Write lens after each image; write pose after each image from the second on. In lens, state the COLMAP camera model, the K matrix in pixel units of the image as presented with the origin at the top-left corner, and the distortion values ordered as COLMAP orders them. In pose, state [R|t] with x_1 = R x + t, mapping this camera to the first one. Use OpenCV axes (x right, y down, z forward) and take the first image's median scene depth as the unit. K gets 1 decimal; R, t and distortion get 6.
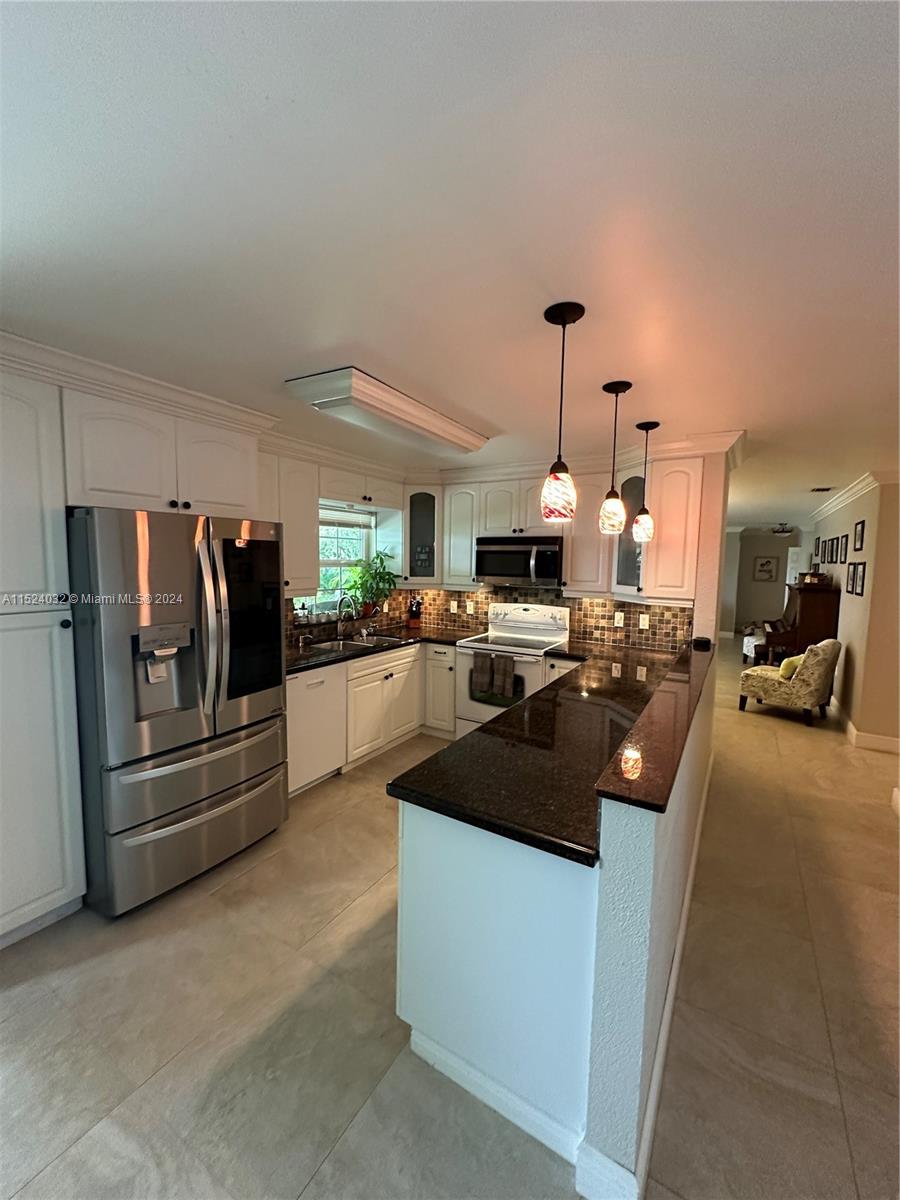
lens RADIAL K [[479.5, 0, 447.6], [0, 479.5, 595.7], [0, 0, 1]] dist [0.009400, 0.001869]
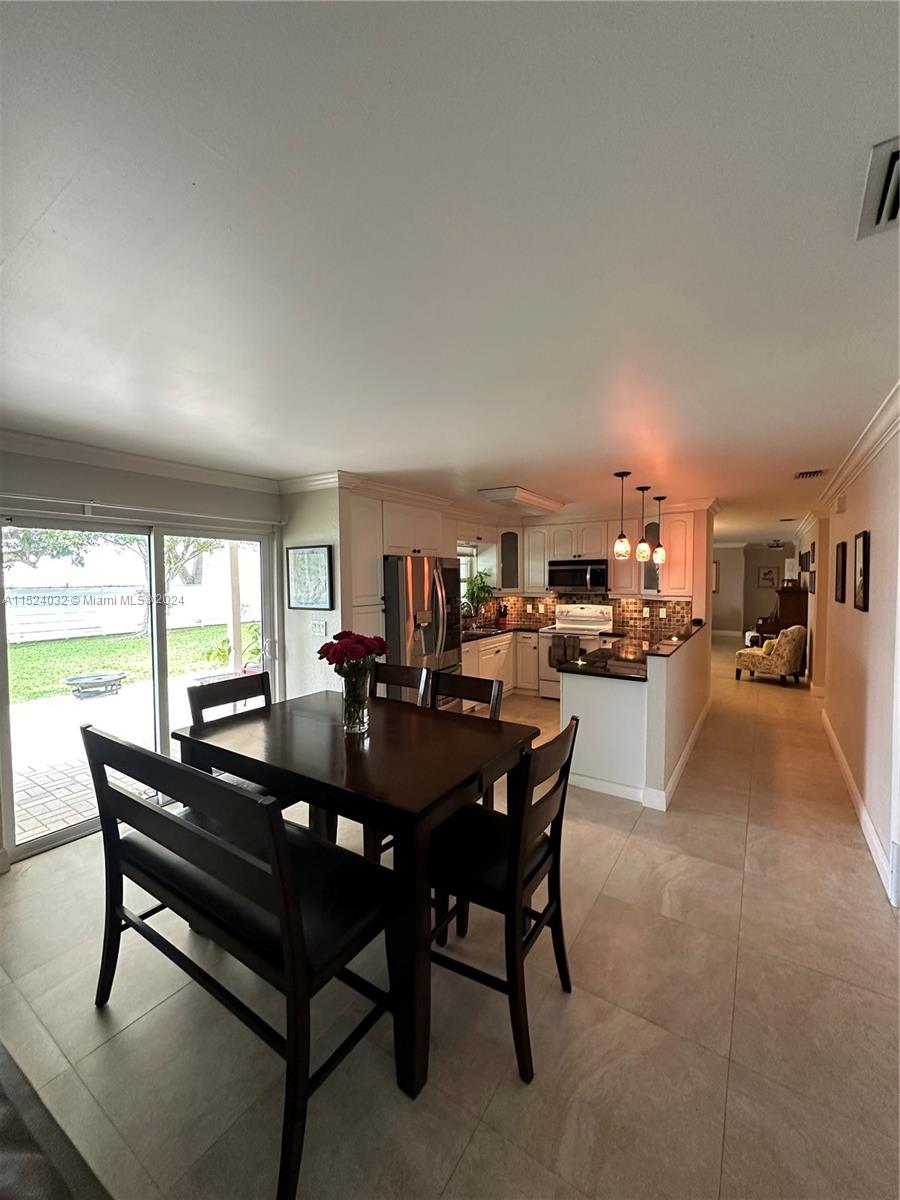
lens RADIAL K [[479.5, 0, 446.3], [0, 479.5, 597.1], [0, 0, 1]] dist [0.009400, 0.001869]
pose [[0.998979, -0.024332, -0.038071, -0.236221], [0.023053, 0.999166, -0.033699, 0.041030], [0.038859, 0.032787, 0.998707, -0.597114]]
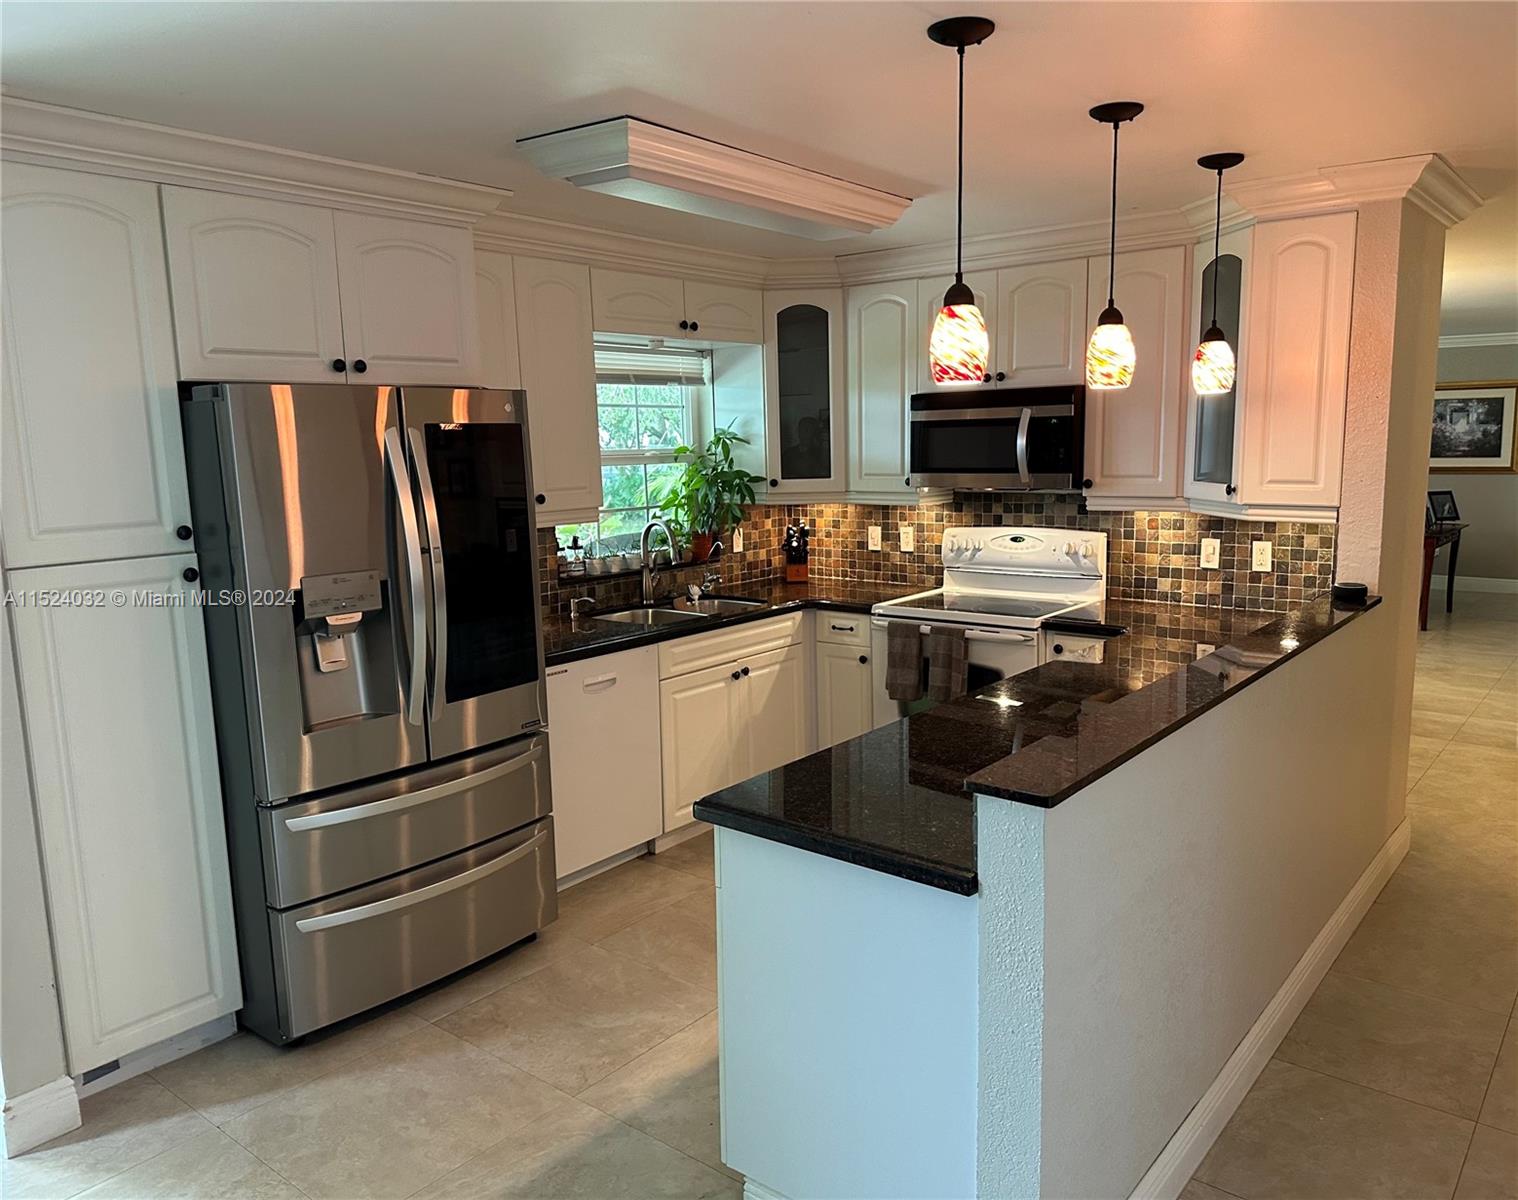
lens RADIAL K [[1117.0, 0, 786.9], [0, 1117.0, 595.4], [0, 0, 1]] dist [0.072366, -0.055421]
pose [[0.992640, -0.019022, -0.119603, 0.076142], [0.027097, 0.997435, 0.066257, 0.005078], [0.118036, -0.069010, 0.990608, -0.190396]]
